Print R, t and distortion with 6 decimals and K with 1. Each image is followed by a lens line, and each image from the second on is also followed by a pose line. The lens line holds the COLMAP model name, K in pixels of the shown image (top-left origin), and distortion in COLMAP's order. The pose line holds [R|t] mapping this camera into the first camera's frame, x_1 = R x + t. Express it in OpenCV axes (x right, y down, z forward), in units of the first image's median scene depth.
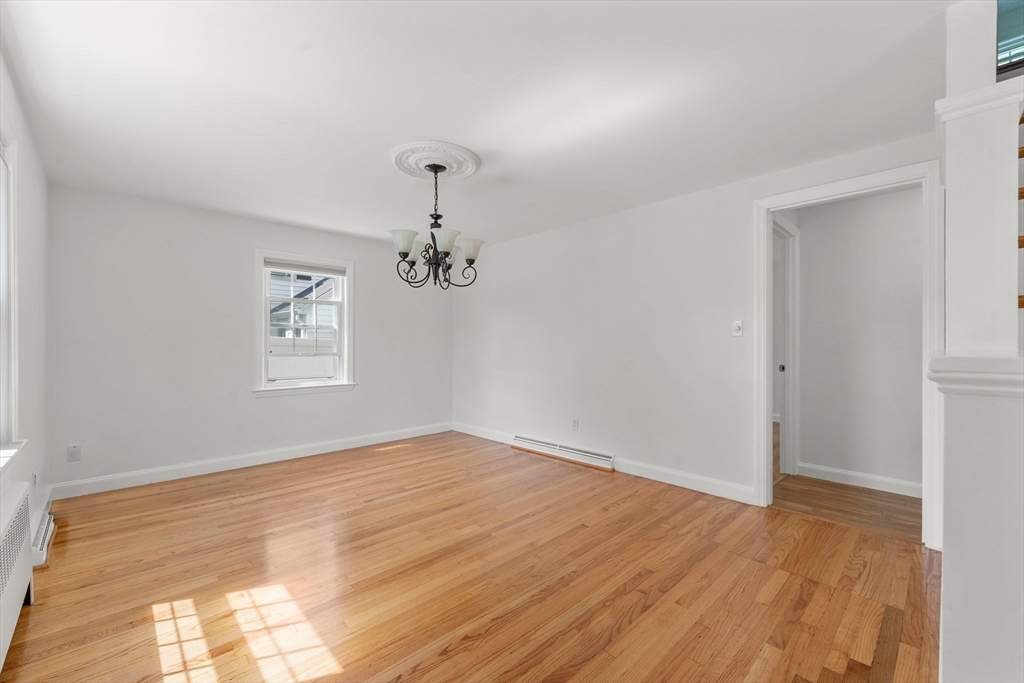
lens RADIAL K [[419.8, 0, 514.5], [0, 419.8, 347.1], [0, 0, 1]] dist [-0.000879, -0.000335]
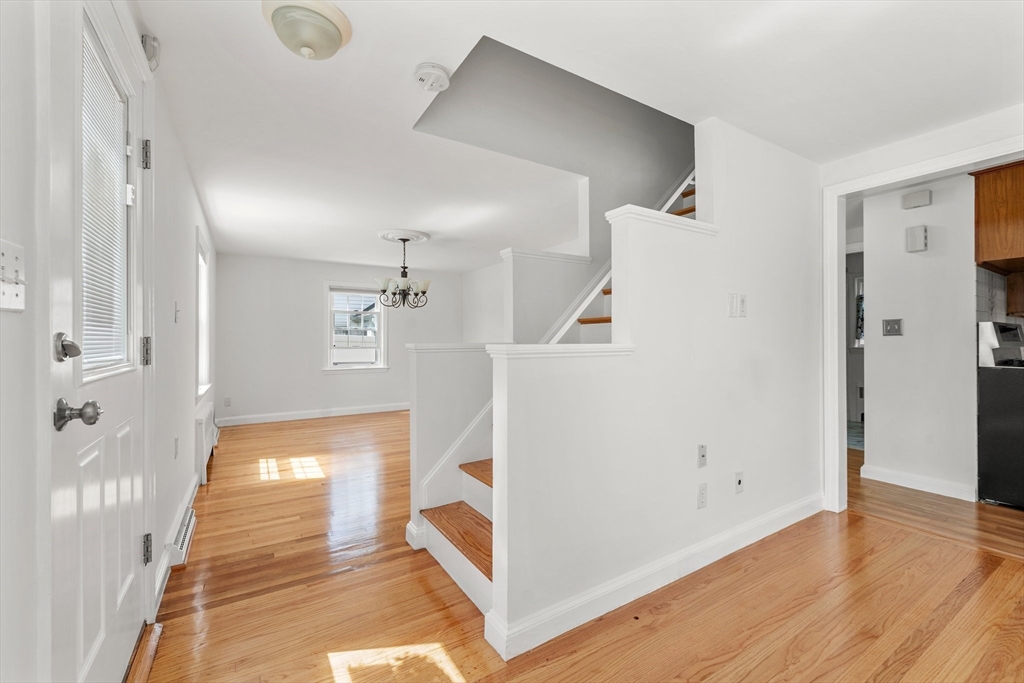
lens RADIAL K [[413.1, 0, 512.0], [0, 413.1, 341.5], [0, 0, 1]] dist [0.000555, -0.000017]
pose [[0.979830, -0.001656, -0.199827, 0.615483], [0.001199, 0.999996, -0.002406, -0.000409], [0.199830, 0.002118, 0.979828, -0.610550]]
